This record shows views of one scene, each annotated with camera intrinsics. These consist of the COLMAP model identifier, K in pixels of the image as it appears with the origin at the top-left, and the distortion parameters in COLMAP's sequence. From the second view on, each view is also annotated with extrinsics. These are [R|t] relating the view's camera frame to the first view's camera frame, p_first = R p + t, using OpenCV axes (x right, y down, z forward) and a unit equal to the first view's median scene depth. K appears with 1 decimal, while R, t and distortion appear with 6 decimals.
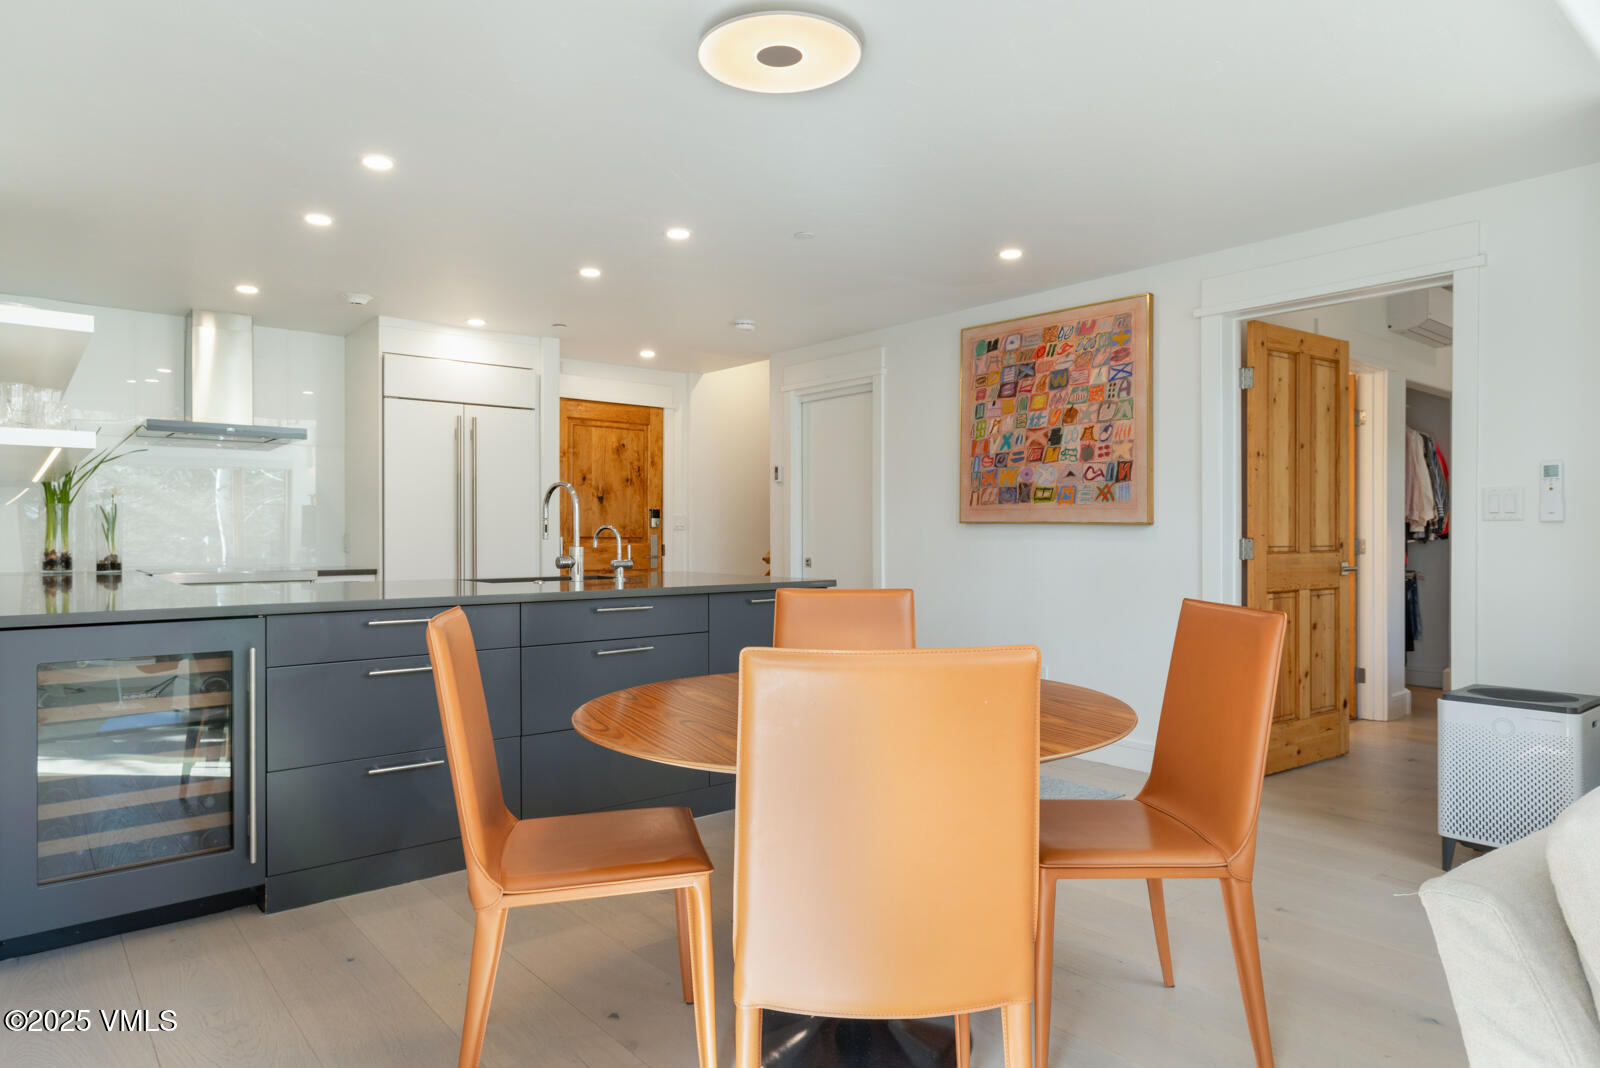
lens RADIAL K [[938.2, 0, 790.2], [0, 938.2, 532.0], [0, 0, 1]] dist [-0.023789, 0.010241]
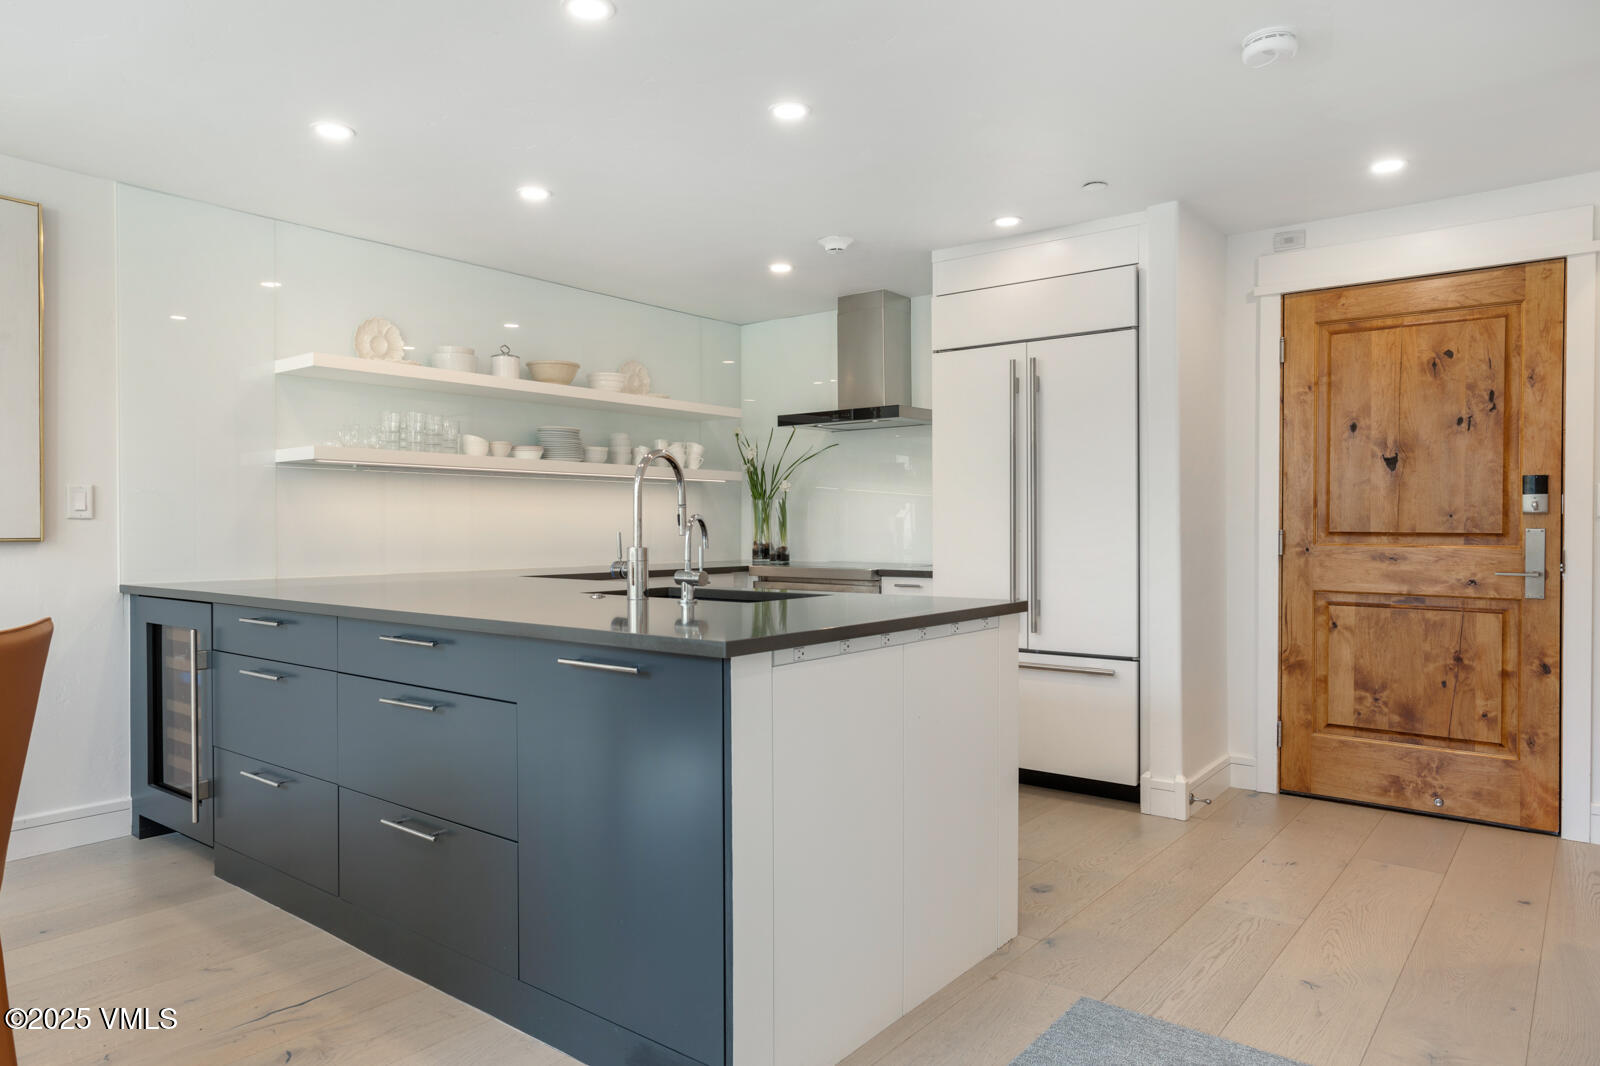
lens RADIAL K [[1008.6, 0, 796.9], [0, 1008.6, 530.6], [0, 0, 1]] dist [-0.019765, 0.007373]
pose [[0.188489, -0.003441, -0.982069, 0.295753], [-0.003019, 0.999987, -0.004083, 0.007510], [0.982071, 0.003735, 0.188476, 0.558375]]
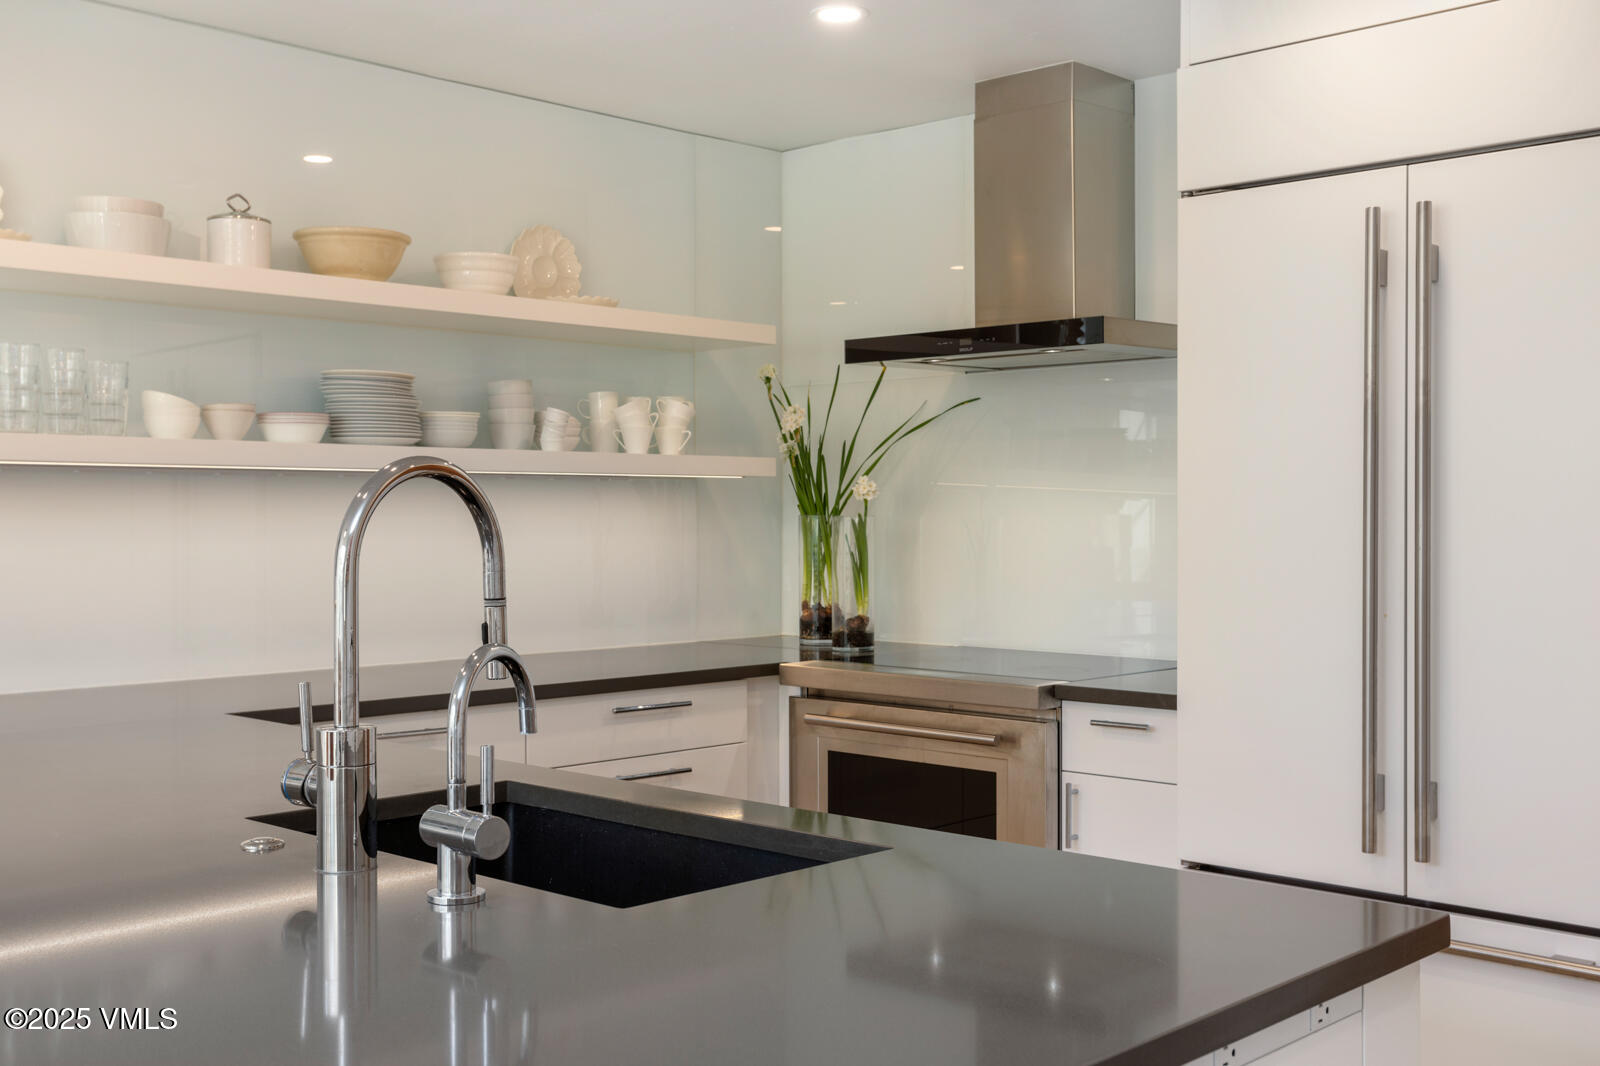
lens RADIAL K [[1699.3, 0, 806.5], [0, 1699.3, 544.0], [0, 0, 1]] dist [0.020650, 0.000000]
pose [[0.101053, 0.011042, -0.994820, 0.138719], [-0.003938, 0.999935, 0.010699, -0.017531], [0.994873, 0.002836, 0.101090, 0.614890]]
